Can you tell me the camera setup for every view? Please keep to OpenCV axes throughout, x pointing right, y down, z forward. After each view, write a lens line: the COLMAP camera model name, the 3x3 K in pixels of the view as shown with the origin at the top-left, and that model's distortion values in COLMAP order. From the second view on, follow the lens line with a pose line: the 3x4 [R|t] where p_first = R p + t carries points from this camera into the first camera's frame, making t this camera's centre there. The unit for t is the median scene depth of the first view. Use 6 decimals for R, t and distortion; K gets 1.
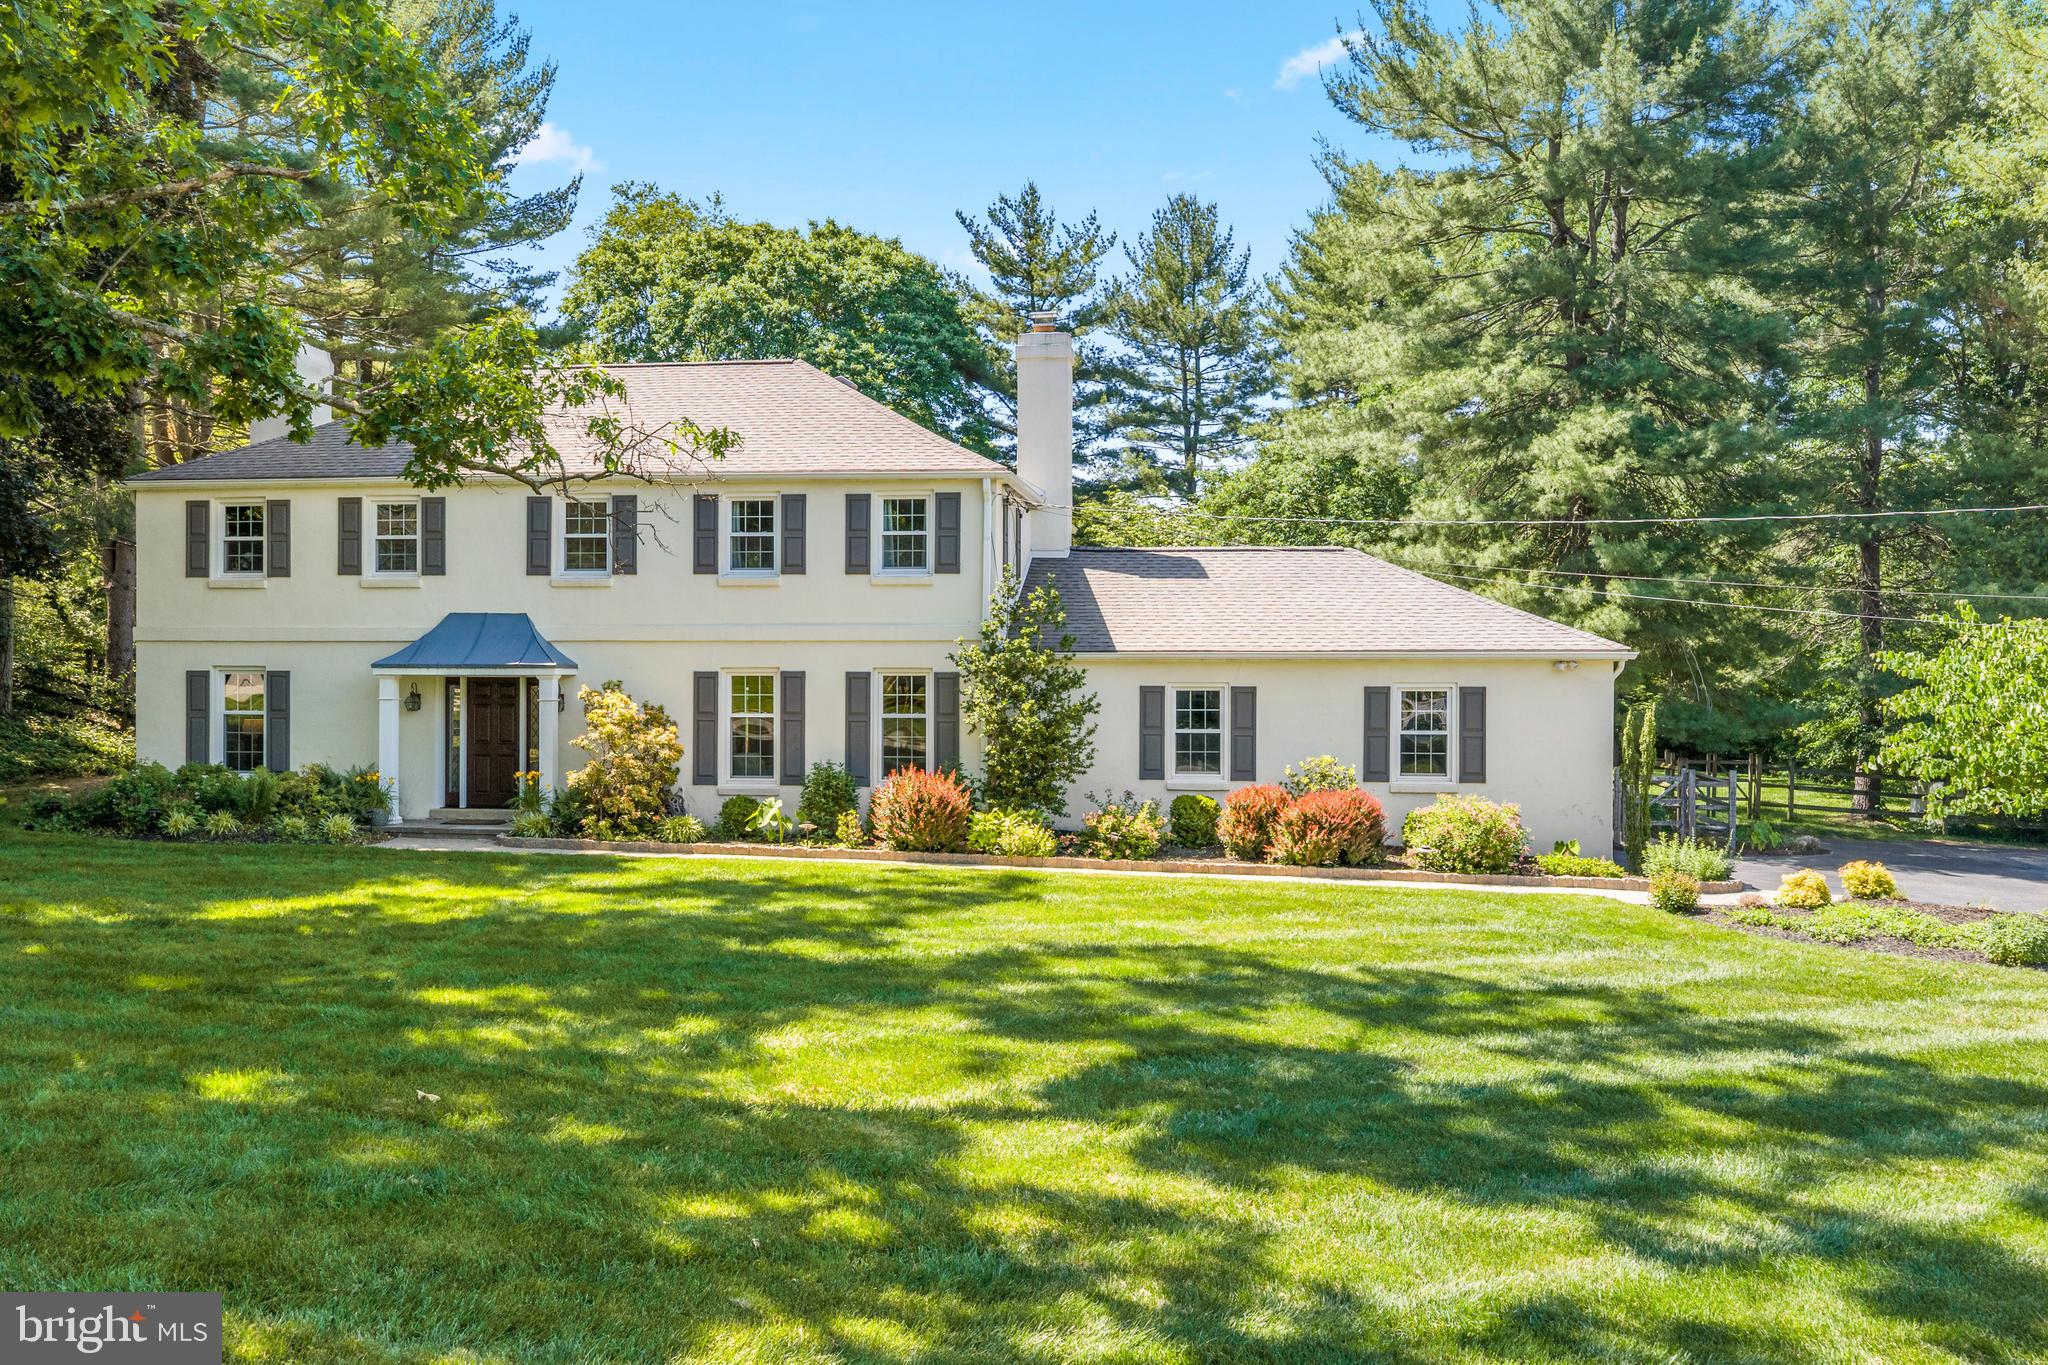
lens RADIAL K [[1681.1, 0, 1024.0], [0, 1681.1, 682.5], [0, 0, 1]] dist [0.010537, 0.000353]
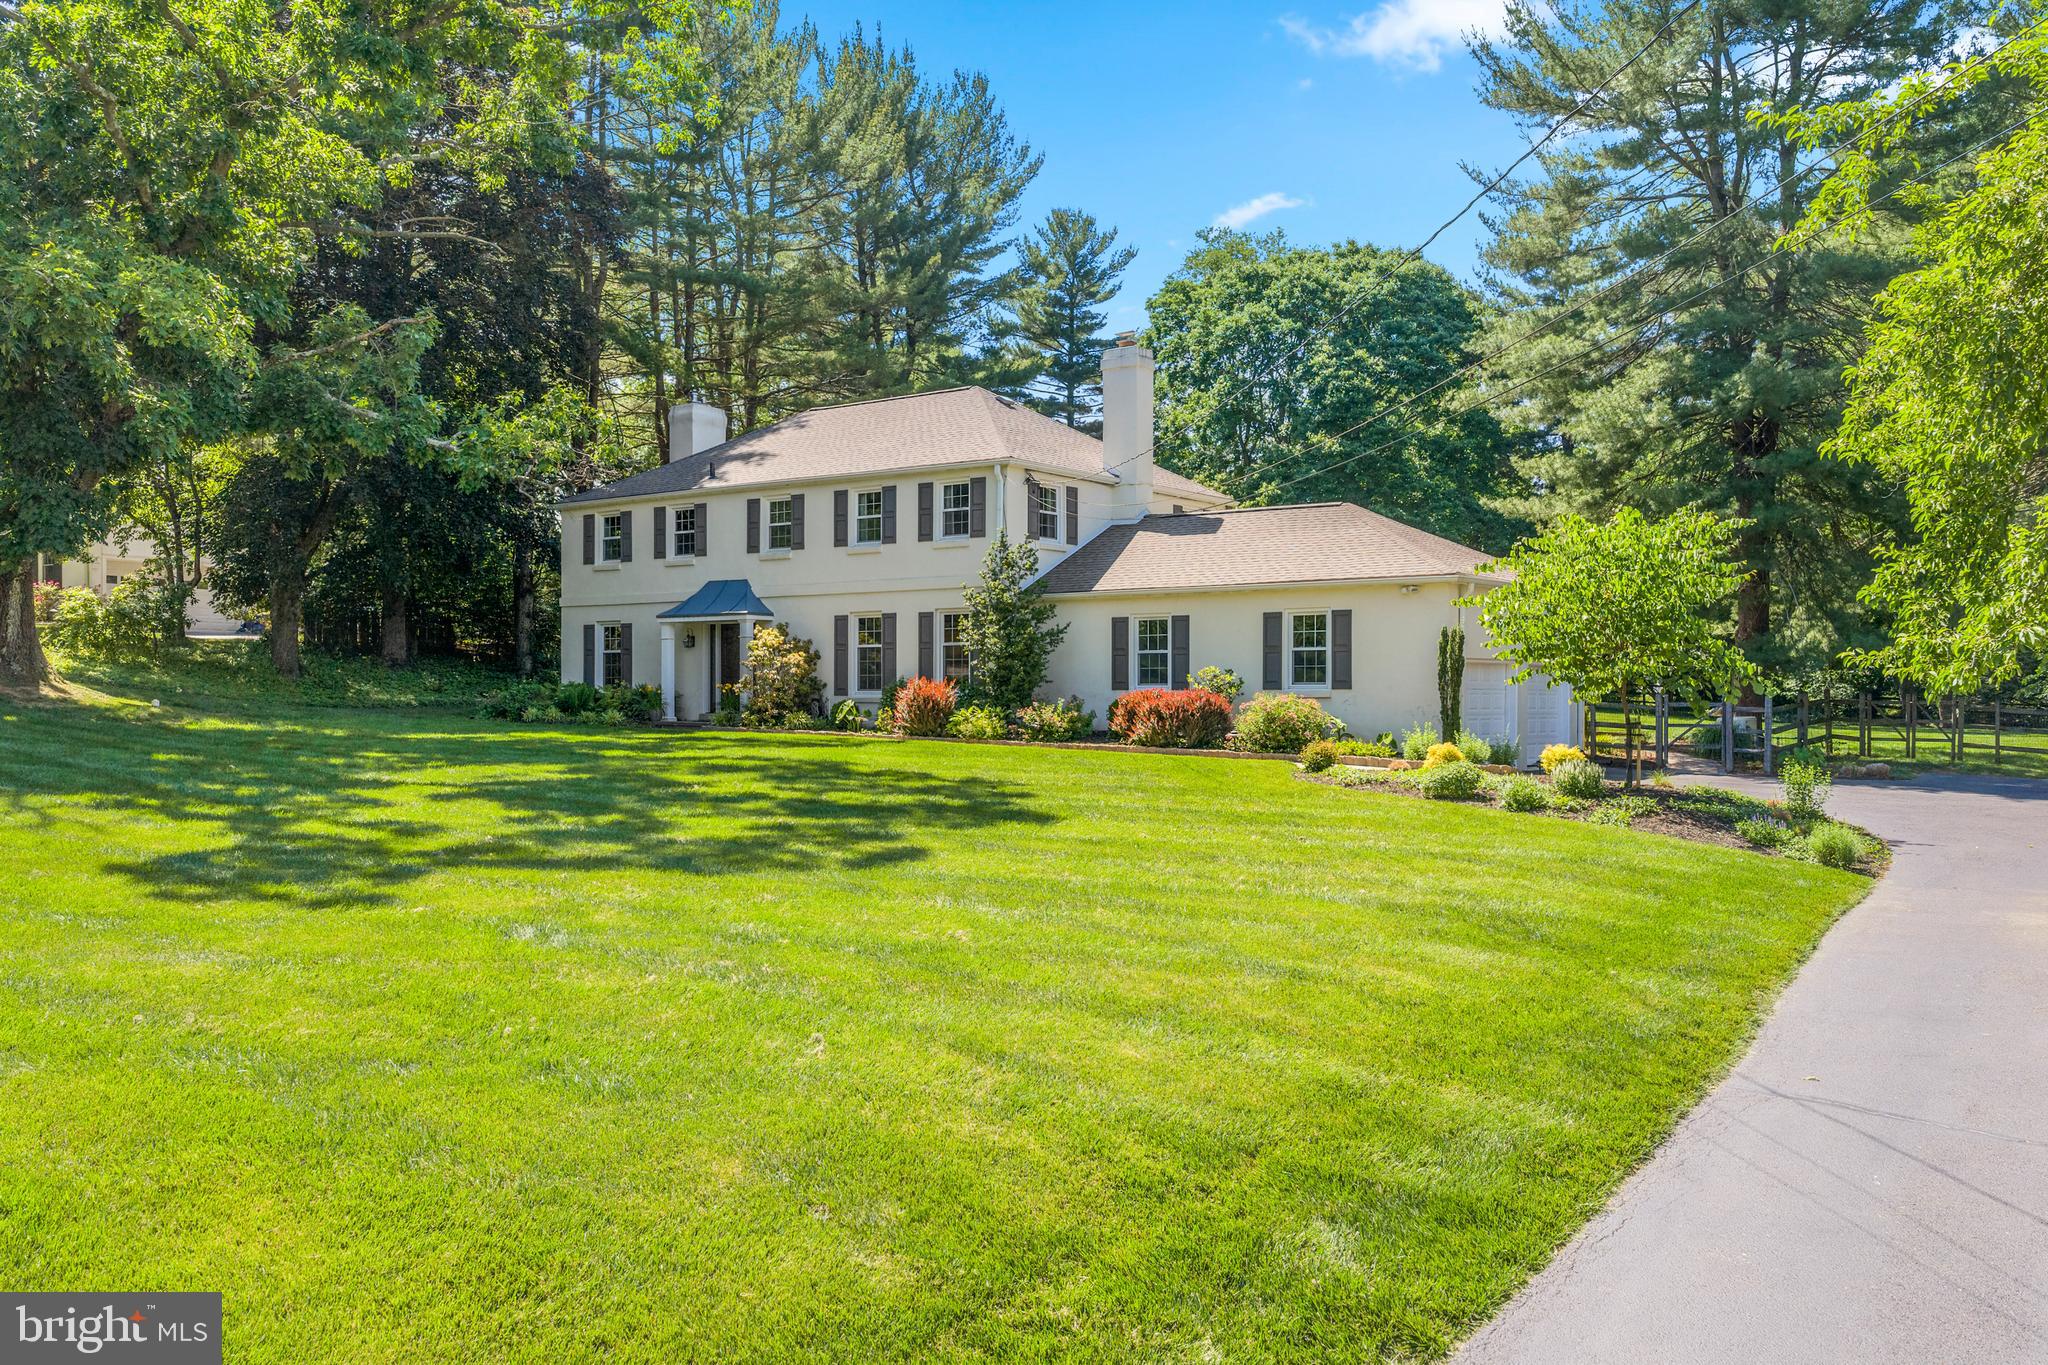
lens RADIAL K [[1681.1, 0, 1024.0], [0, 1681.1, 682.5], [0, 0, 1]] dist [0.010537, 0.000353]
pose [[0.871886, -0.006890, -0.489661, 0.630224], [0.002275, 0.999947, -0.010020, 0.063739], [0.489704, 0.007622, 0.871855, -0.154834]]
